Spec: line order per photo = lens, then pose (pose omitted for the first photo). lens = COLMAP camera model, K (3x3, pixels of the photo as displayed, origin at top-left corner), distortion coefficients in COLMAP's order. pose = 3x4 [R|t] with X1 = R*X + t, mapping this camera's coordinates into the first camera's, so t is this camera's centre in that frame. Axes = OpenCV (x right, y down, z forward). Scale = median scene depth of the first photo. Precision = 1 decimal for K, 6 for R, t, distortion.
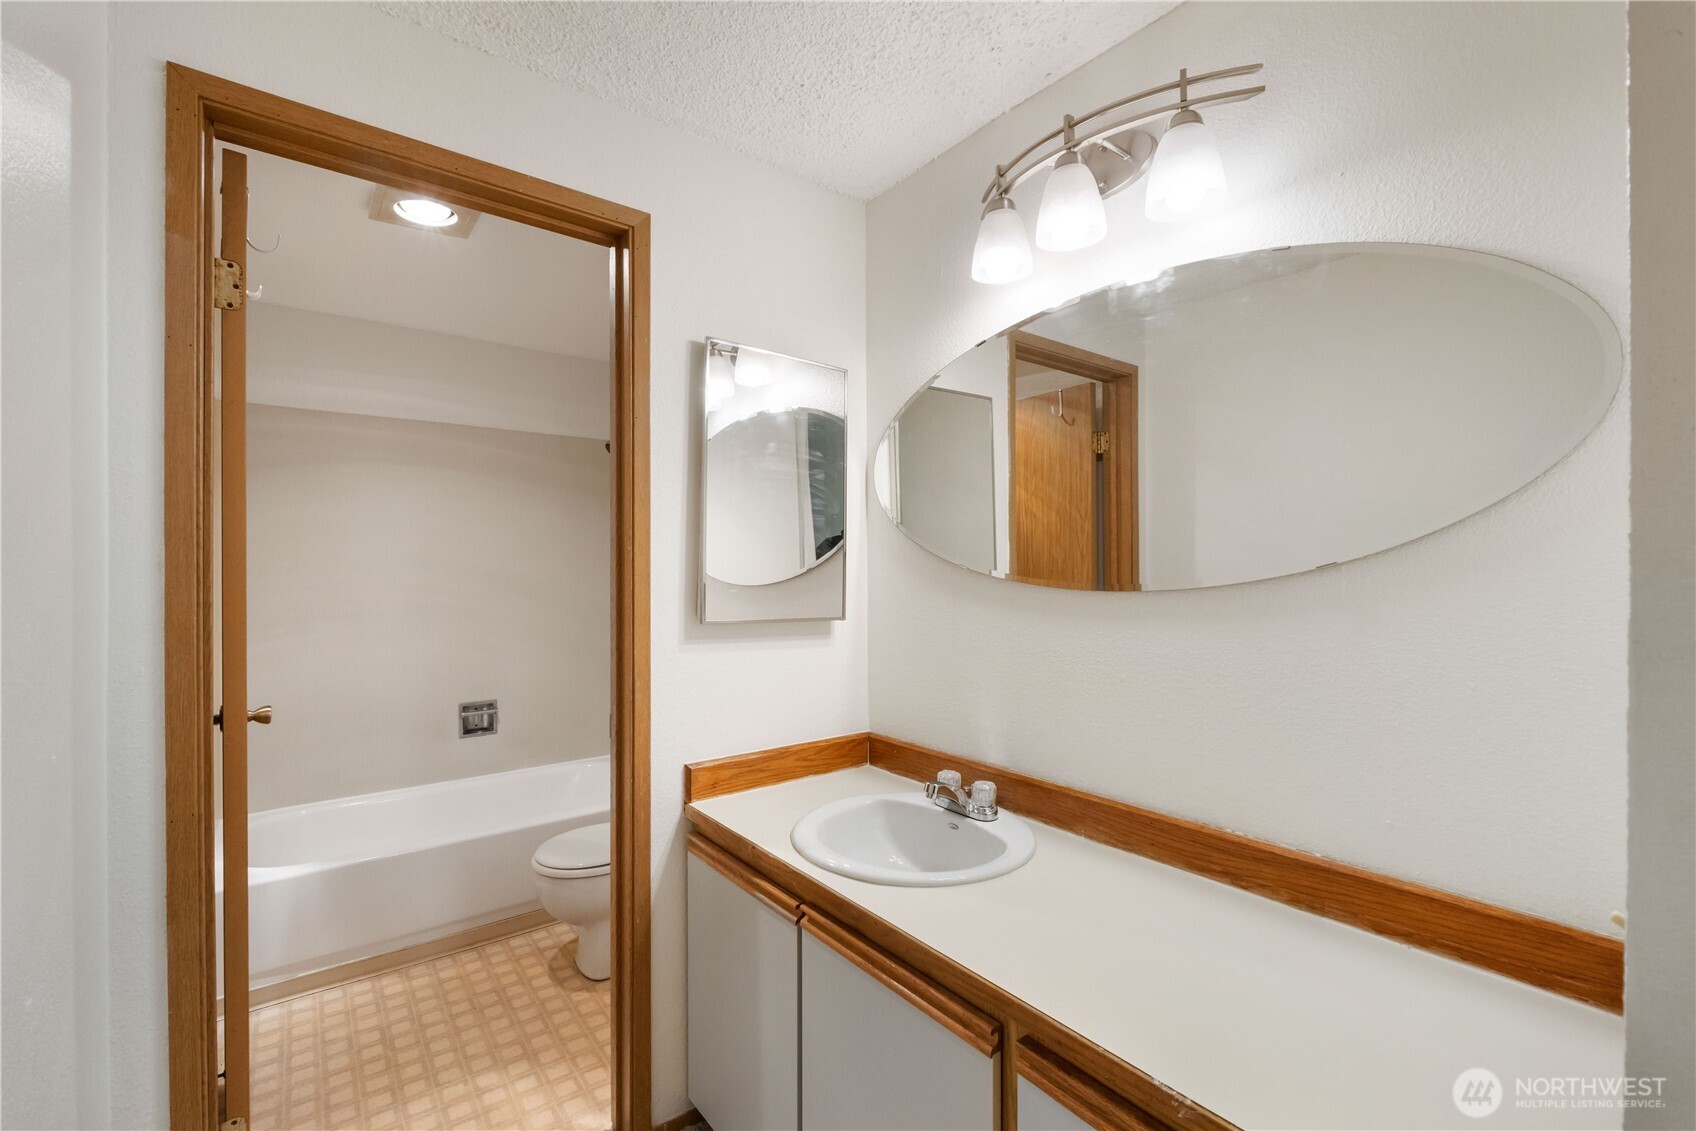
lens RADIAL K [[712.6, 0, 854.7], [0, 712.6, 567.8], [0, 0, 1]] dist [-0.012232, -0.000389]
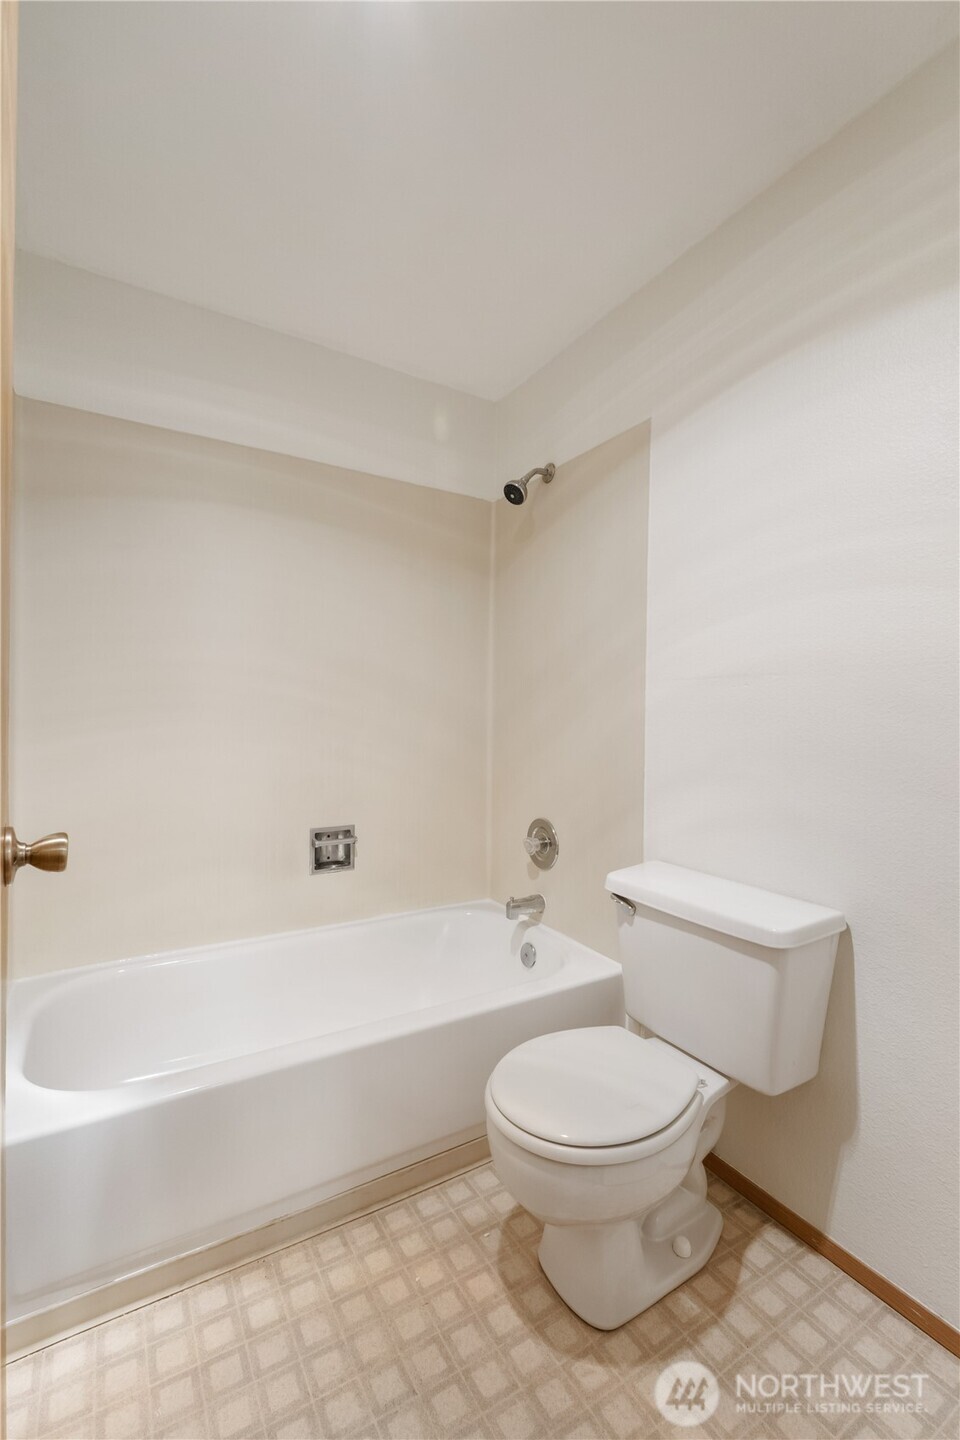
lens RADIAL K [[605.0, 0, 475.1], [0, 605.0, 718.7], [0, 0, 1]] dist [-0.012232, -0.000389]
pose [[0.991852, 0.013951, -0.126630, -0.395954], [-0.014160, 0.999899, -0.000753, 0.092777], [0.126607, 0.002540, 0.991950, 0.494157]]
